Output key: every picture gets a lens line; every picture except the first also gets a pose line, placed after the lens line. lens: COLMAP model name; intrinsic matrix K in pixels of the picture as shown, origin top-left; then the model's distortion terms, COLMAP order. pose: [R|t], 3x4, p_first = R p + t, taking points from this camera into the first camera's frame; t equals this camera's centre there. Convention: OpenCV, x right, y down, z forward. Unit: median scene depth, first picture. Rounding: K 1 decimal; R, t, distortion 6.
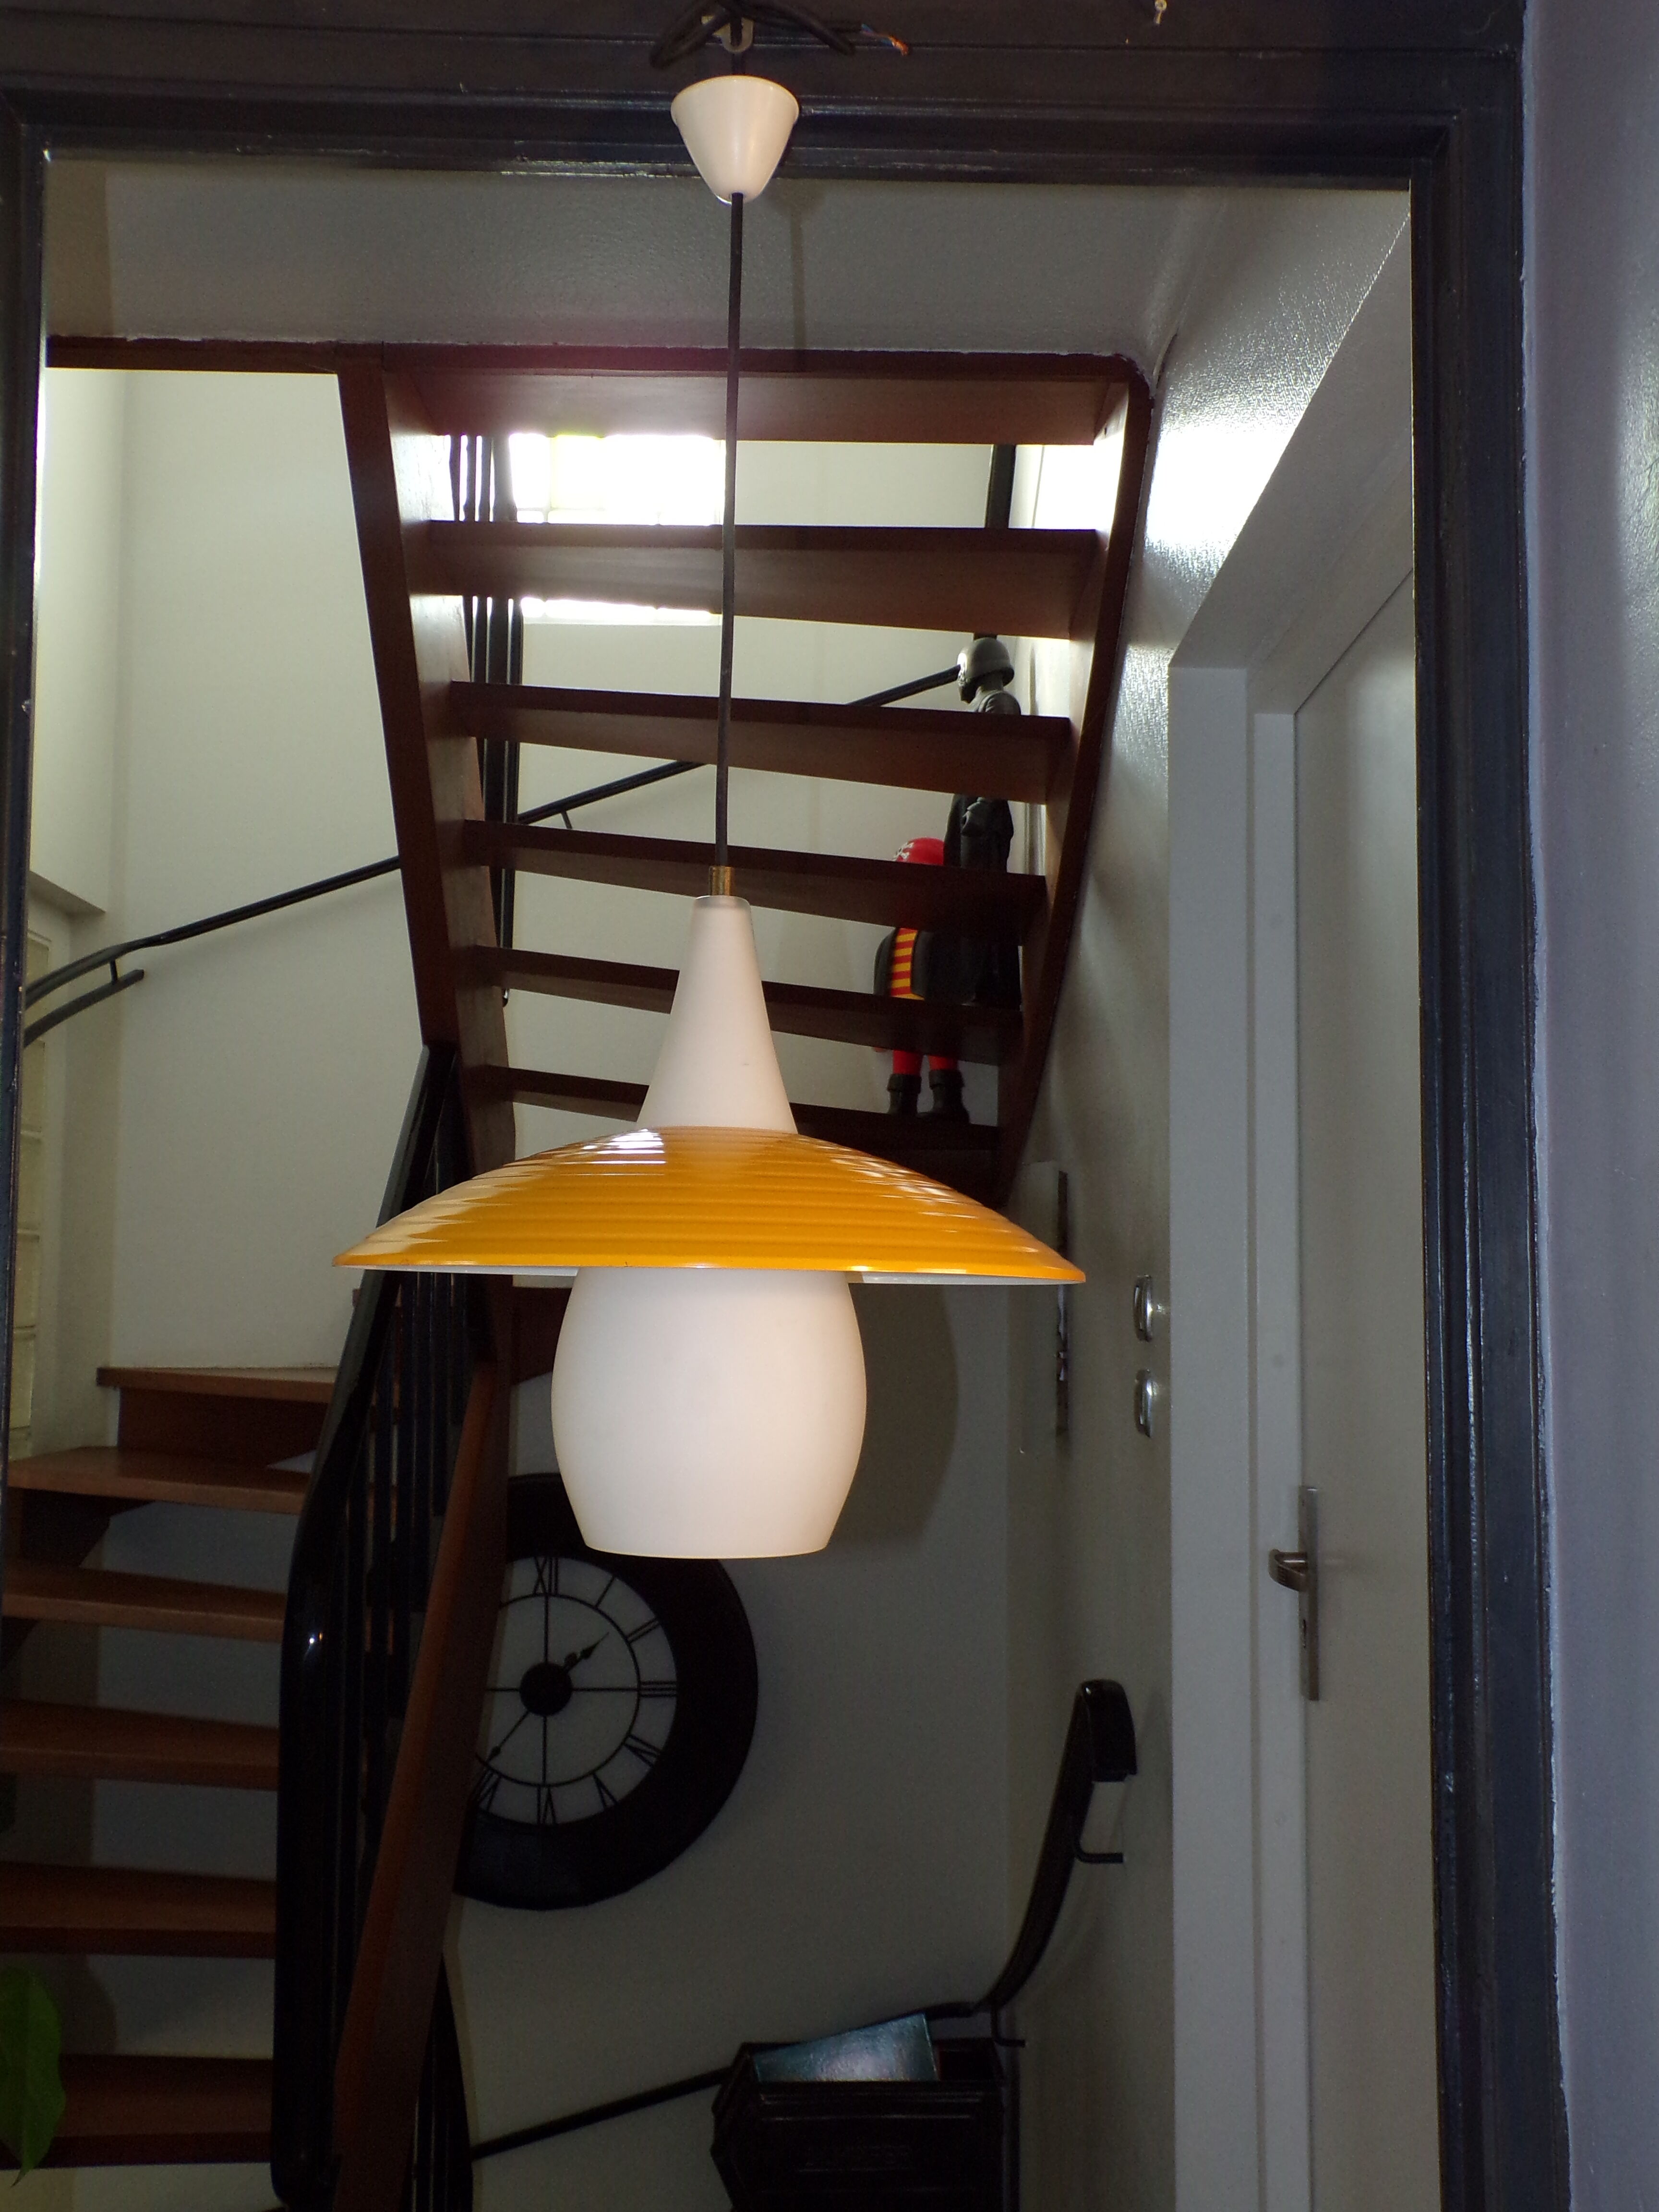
lens RADIAL K [[2088.2, 0, 837.2], [0, 2088.2, 1093.0], [0, 0, 1]] dist [0.038044, 0.000000]
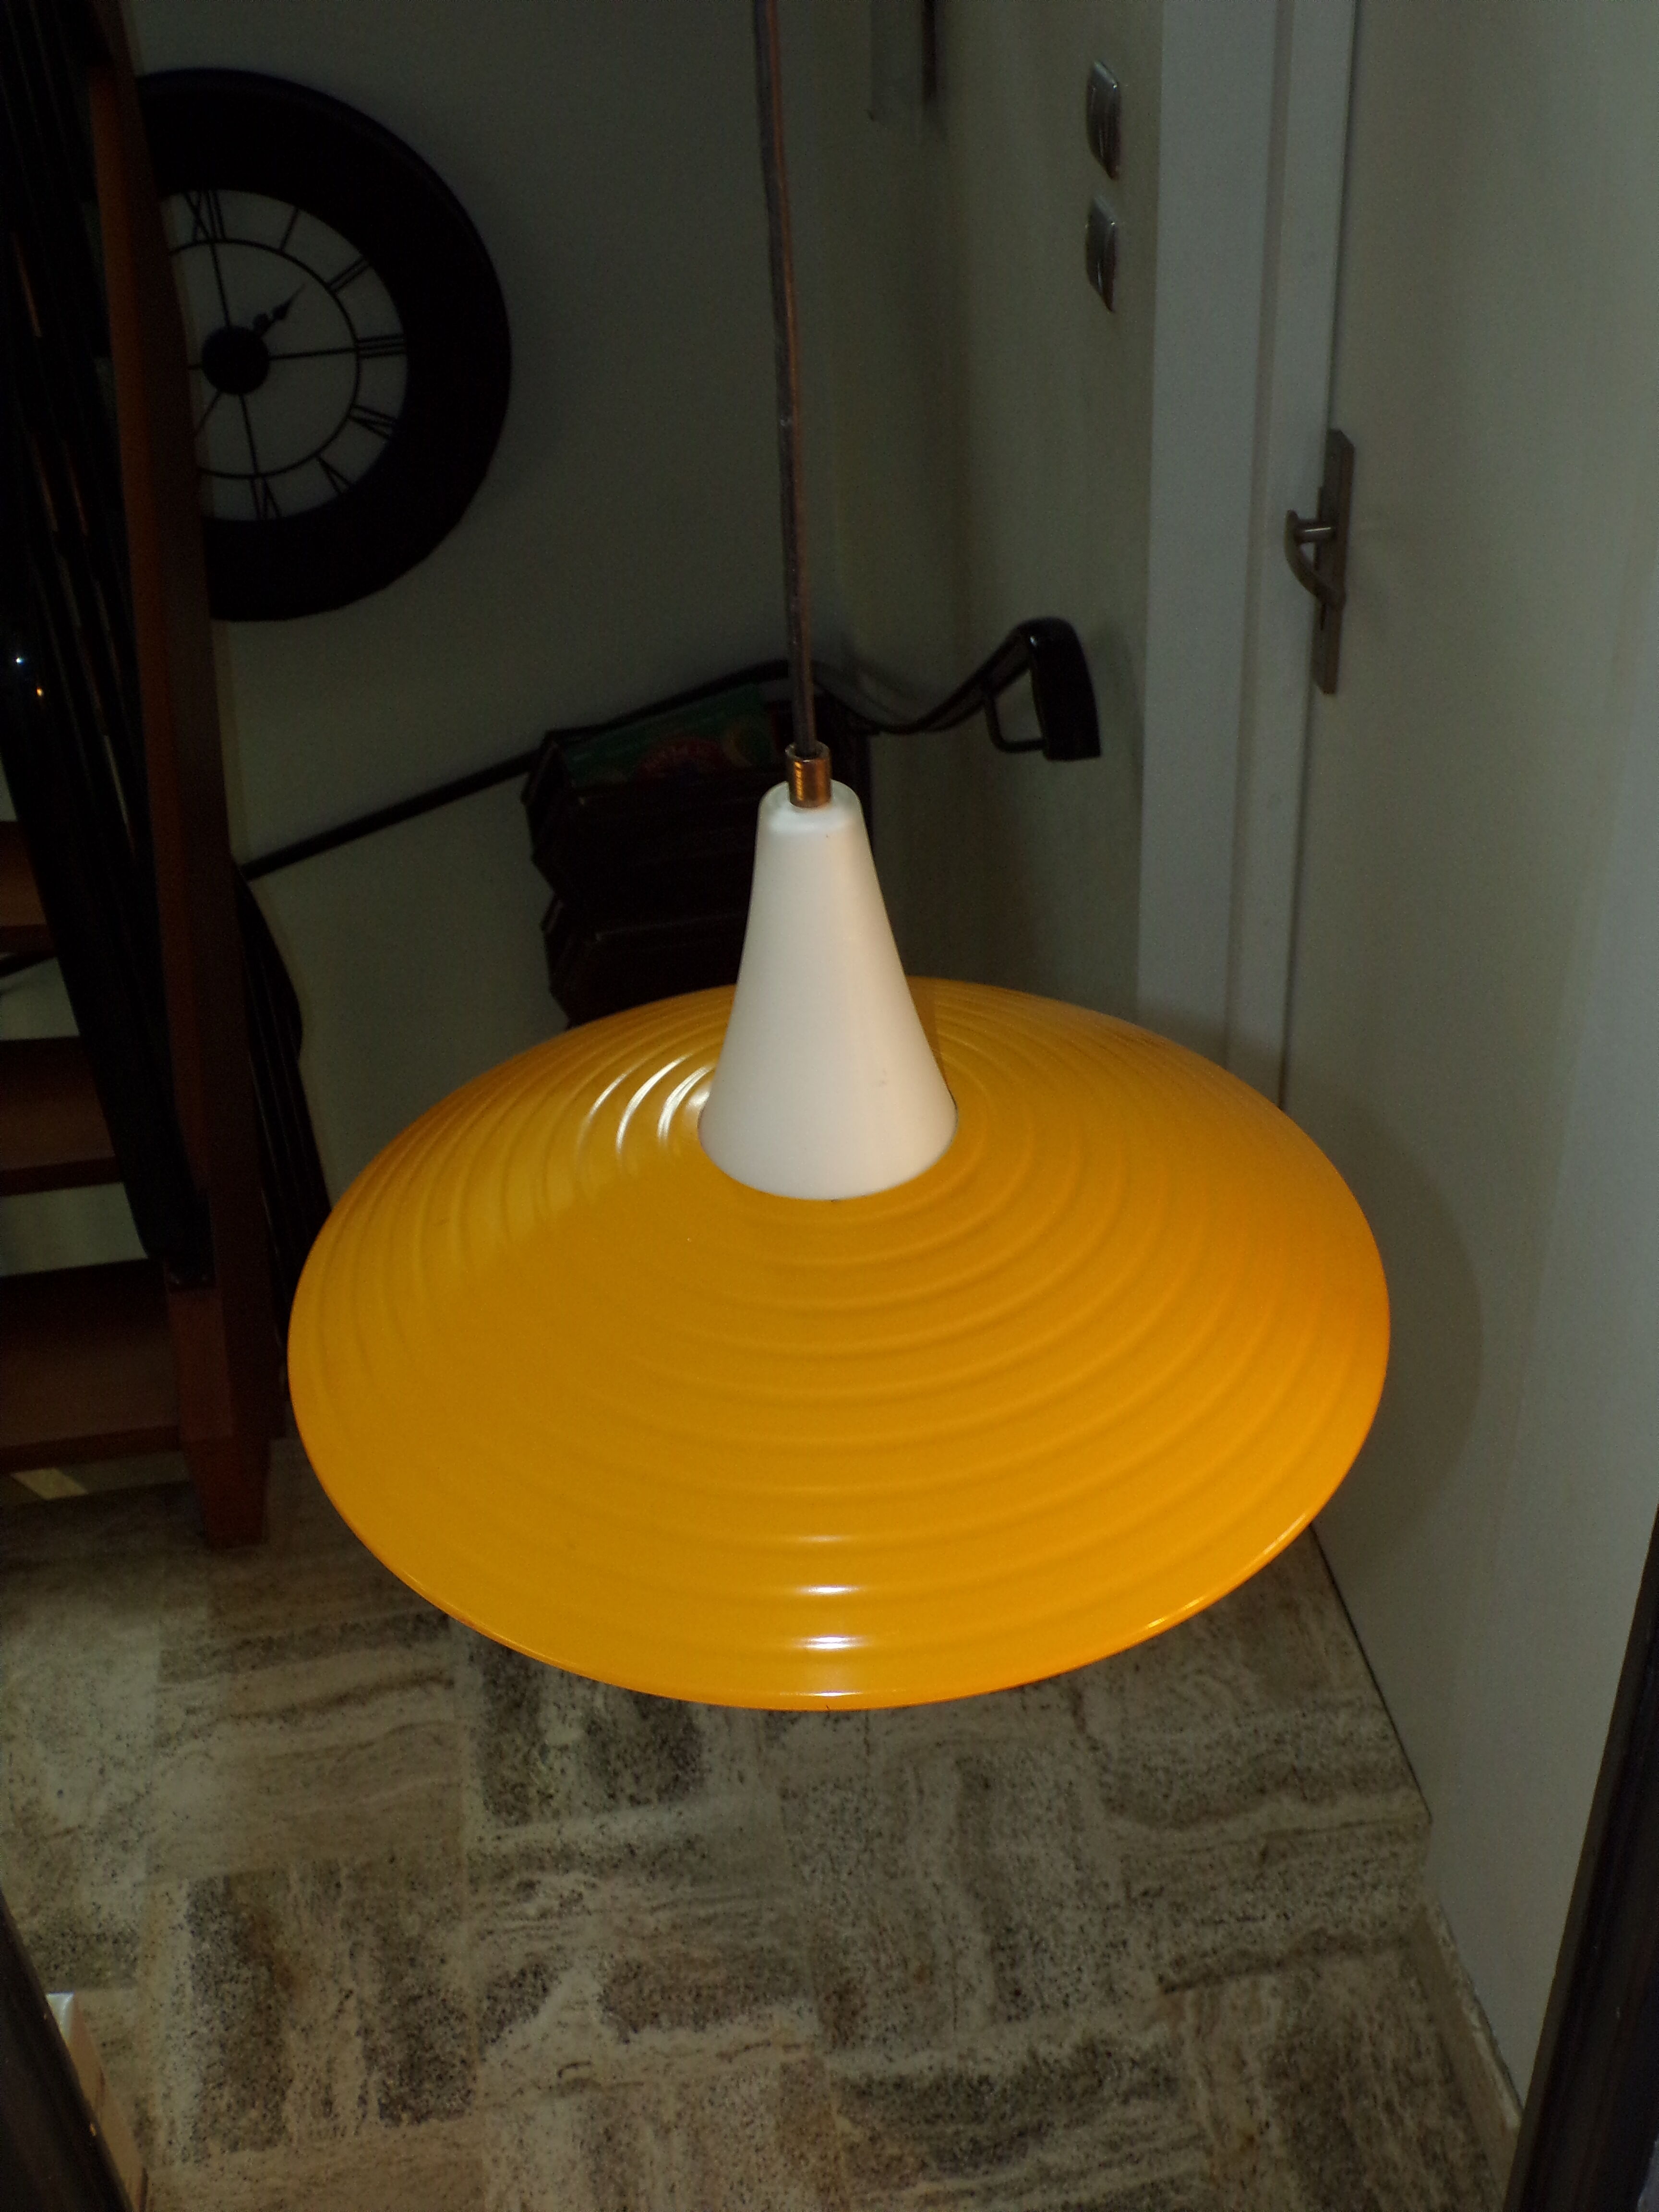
lens RADIAL K [[2531.6, 0, 831.2], [0, 2531.6, 1104.1], [0, 0, 1]] dist [-0.018897, 0.000000]
pose [[0.989593, -0.119623, 0.079969, -0.029166], [0.035427, 0.741206, 0.670343, -0.127647], [-0.139462, -0.660533, 0.737730, 0.104362]]
